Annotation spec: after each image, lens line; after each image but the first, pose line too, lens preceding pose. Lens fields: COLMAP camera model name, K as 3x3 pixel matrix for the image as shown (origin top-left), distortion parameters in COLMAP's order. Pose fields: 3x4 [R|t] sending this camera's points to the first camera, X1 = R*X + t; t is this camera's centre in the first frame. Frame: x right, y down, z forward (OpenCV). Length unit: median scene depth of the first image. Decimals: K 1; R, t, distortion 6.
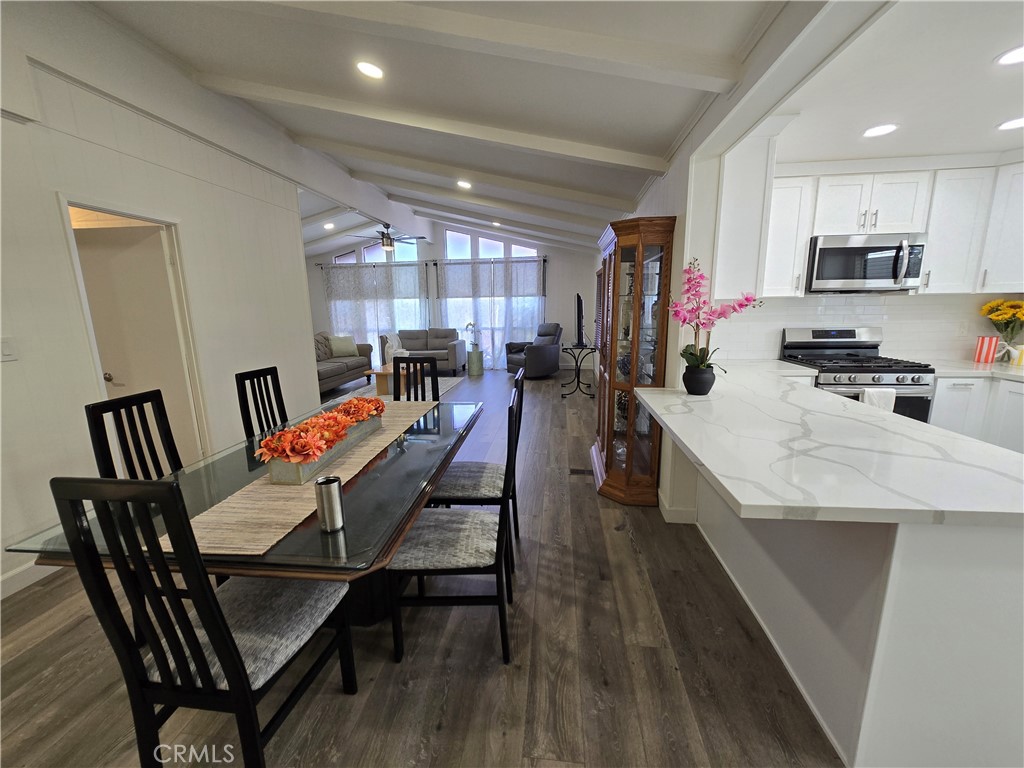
lens RADIAL K [[422.3, 0, 508.4], [0, 422.3, 388.8], [0, 0, 1]] dist [-0.002137, 0.000651]
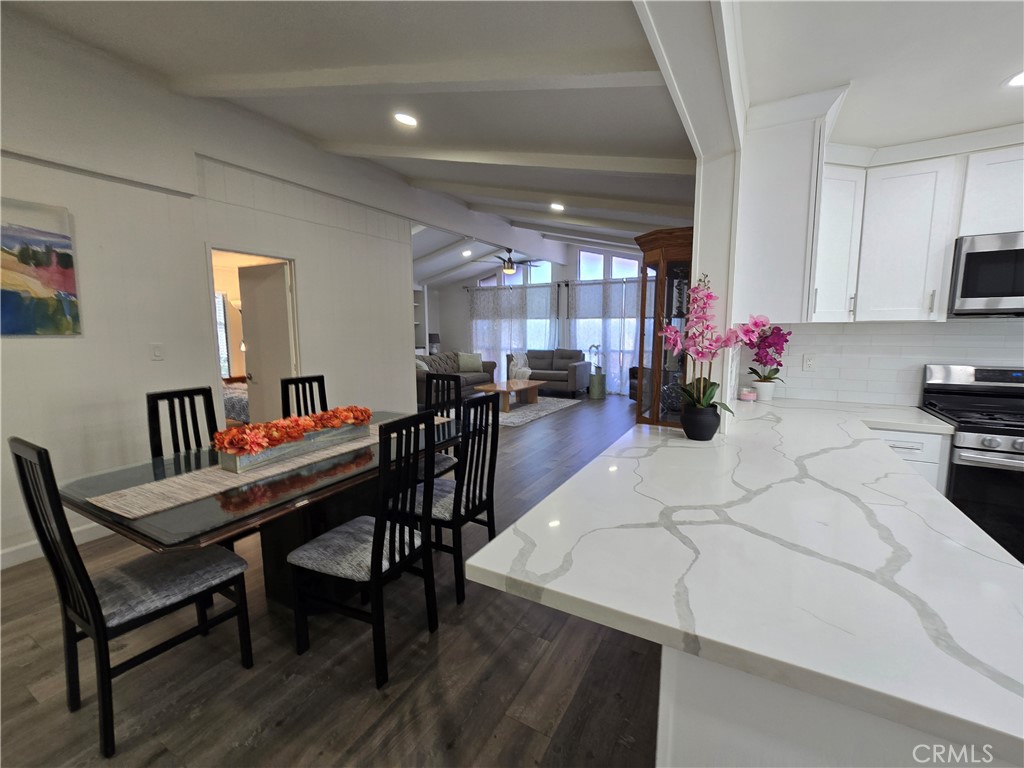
lens RADIAL K [[433.1, 0, 515.0], [0, 433.1, 380.2], [0, 0, 1]] dist [-0.002789, 0.000094]
pose [[0.923046, 0.061973, -0.379665, 0.216434], [-0.088303, 0.994719, -0.052316, -0.012355], [0.374418, 0.081815, 0.923644, 0.046644]]
